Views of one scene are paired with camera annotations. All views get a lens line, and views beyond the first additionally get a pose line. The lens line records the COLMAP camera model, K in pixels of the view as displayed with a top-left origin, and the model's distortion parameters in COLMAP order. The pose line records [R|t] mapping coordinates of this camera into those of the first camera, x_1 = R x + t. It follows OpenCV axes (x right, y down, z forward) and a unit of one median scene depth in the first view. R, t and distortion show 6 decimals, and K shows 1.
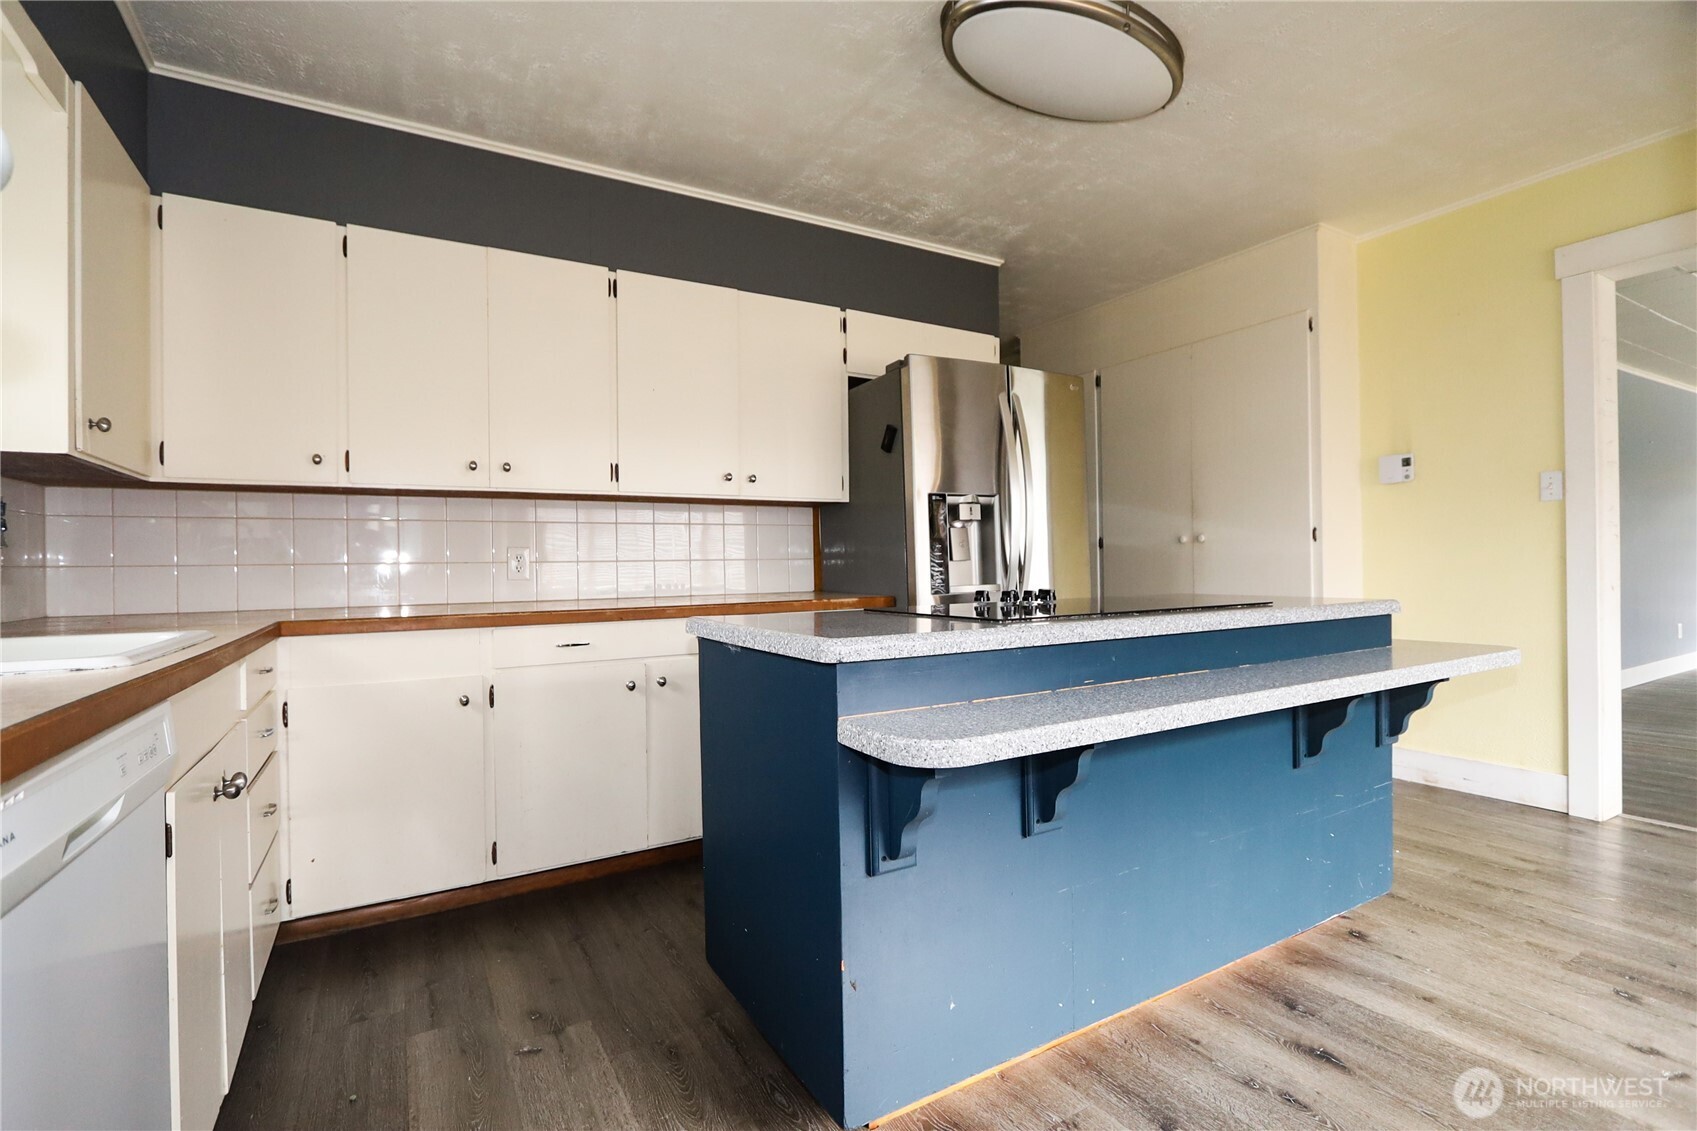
lens RADIAL K [[778.3, 0, 852.5], [0, 778.3, 563.1], [0, 0, 1]] dist [-0.002202, 0.000382]
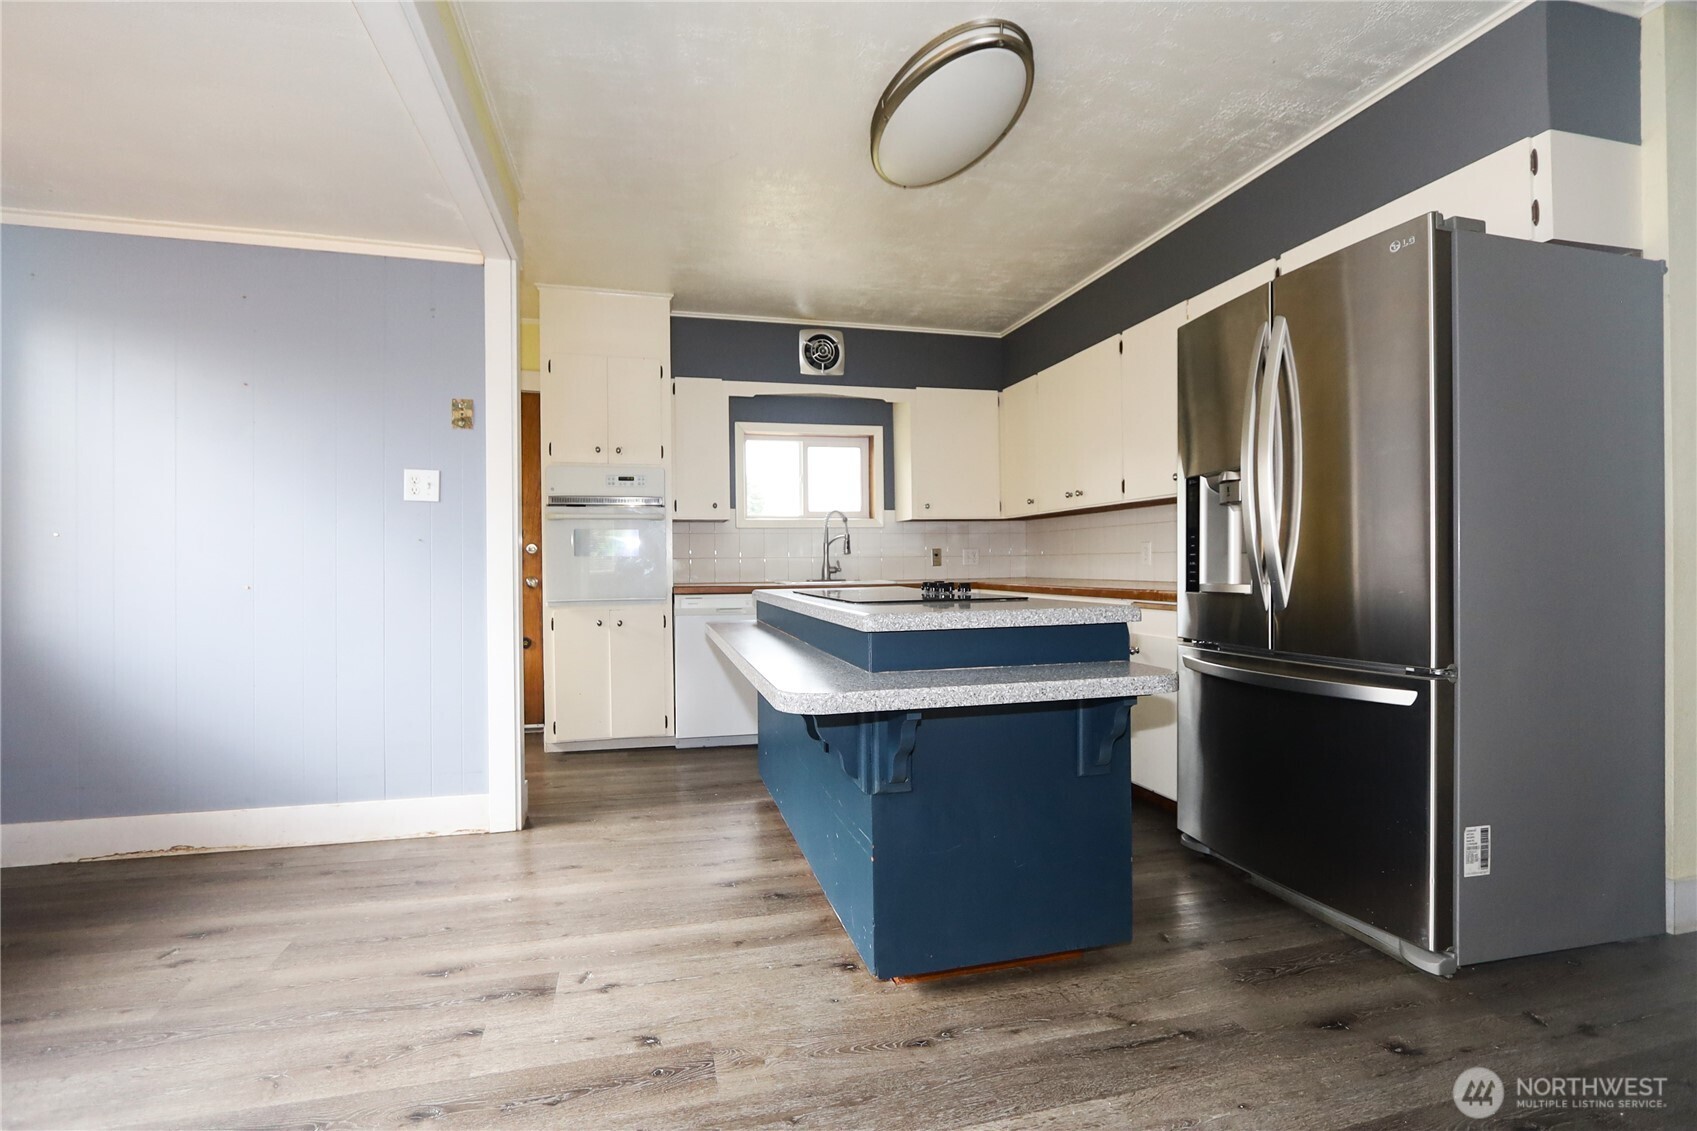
lens RADIAL K [[778.3, 0, 848.7], [0, 778.3, 568.8], [0, 0, 1]] dist [-0.002202, 0.000382]
pose [[-0.274581, 0.021698, -0.961319, 1.539427], [0.025043, 0.999568, 0.015408, -0.011740], [0.961238, -0.019844, -0.275005, 1.272917]]
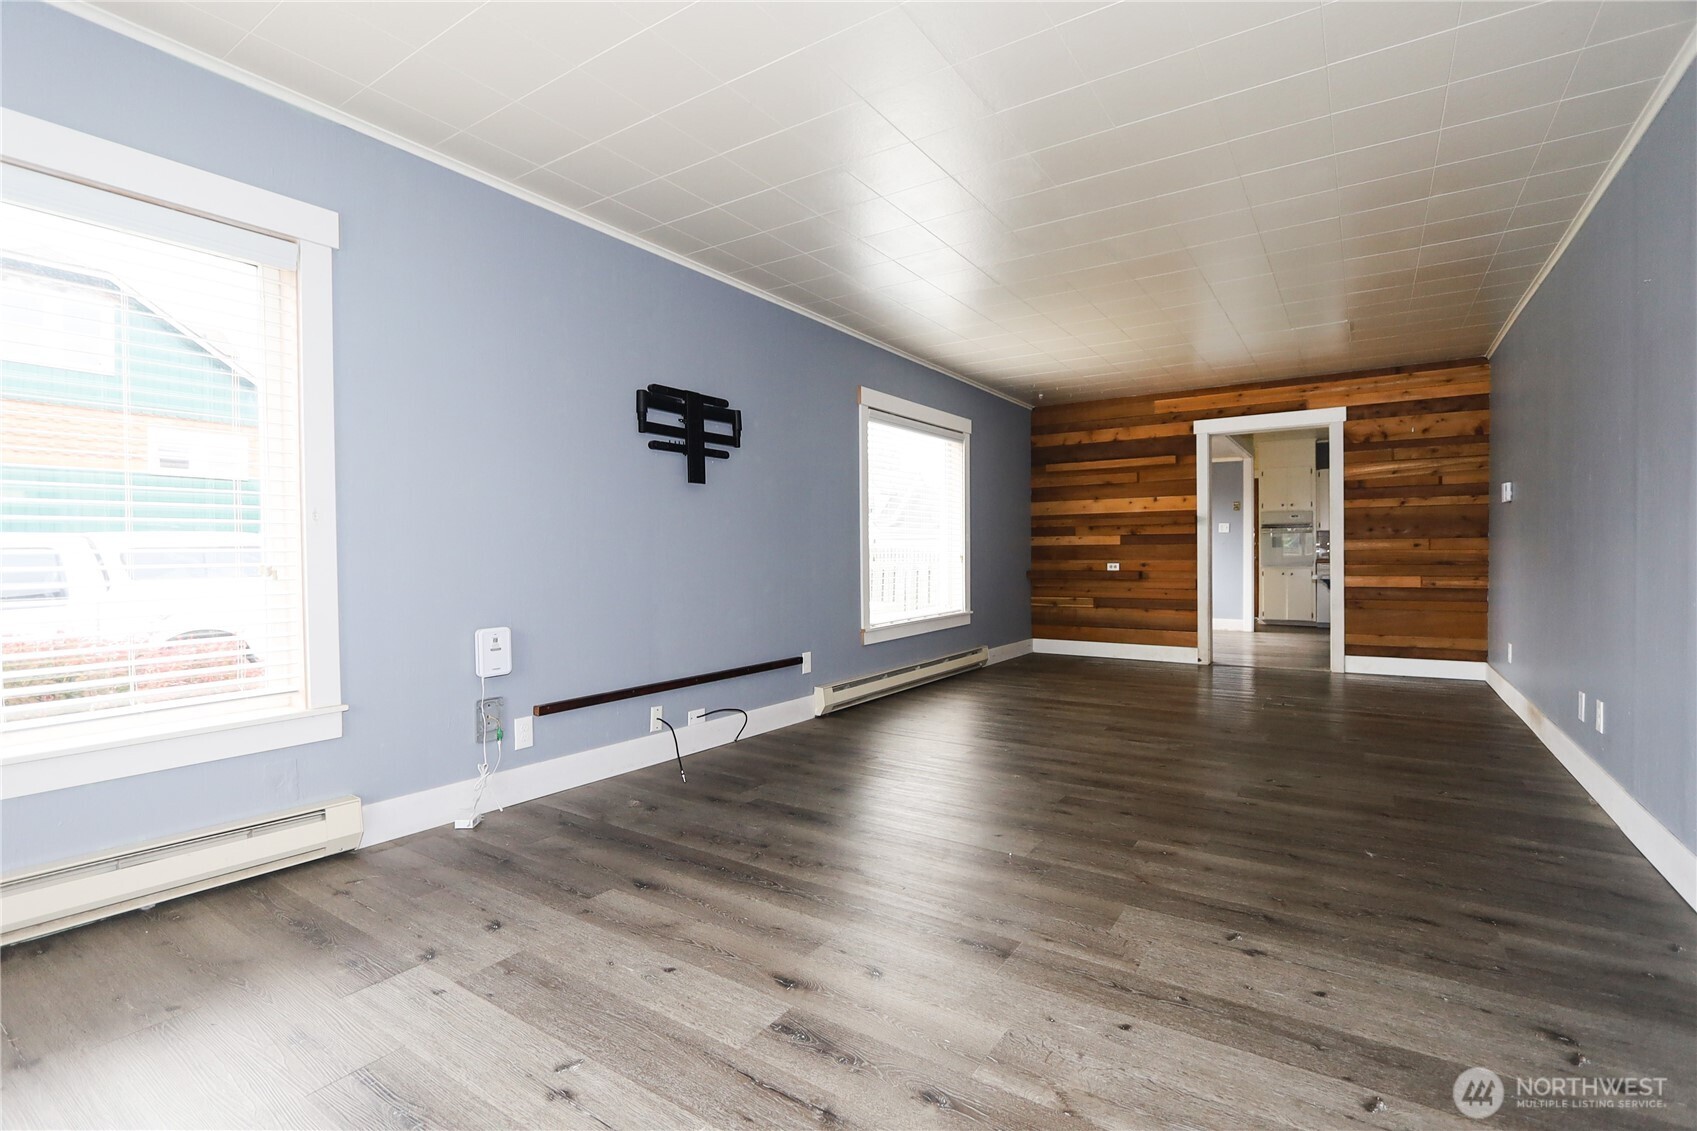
lens RADIAL K [[778.3, 0, 850.6], [0, 778.3, 560.7], [0, 0, 1]] dist [-0.002202, 0.000382]
pose [[-0.902212, 0.021565, -0.430754, 3.490880], [0.023314, 0.999727, 0.001218, -0.010789], [0.430663, -0.008944, -0.902468, 2.710034]]
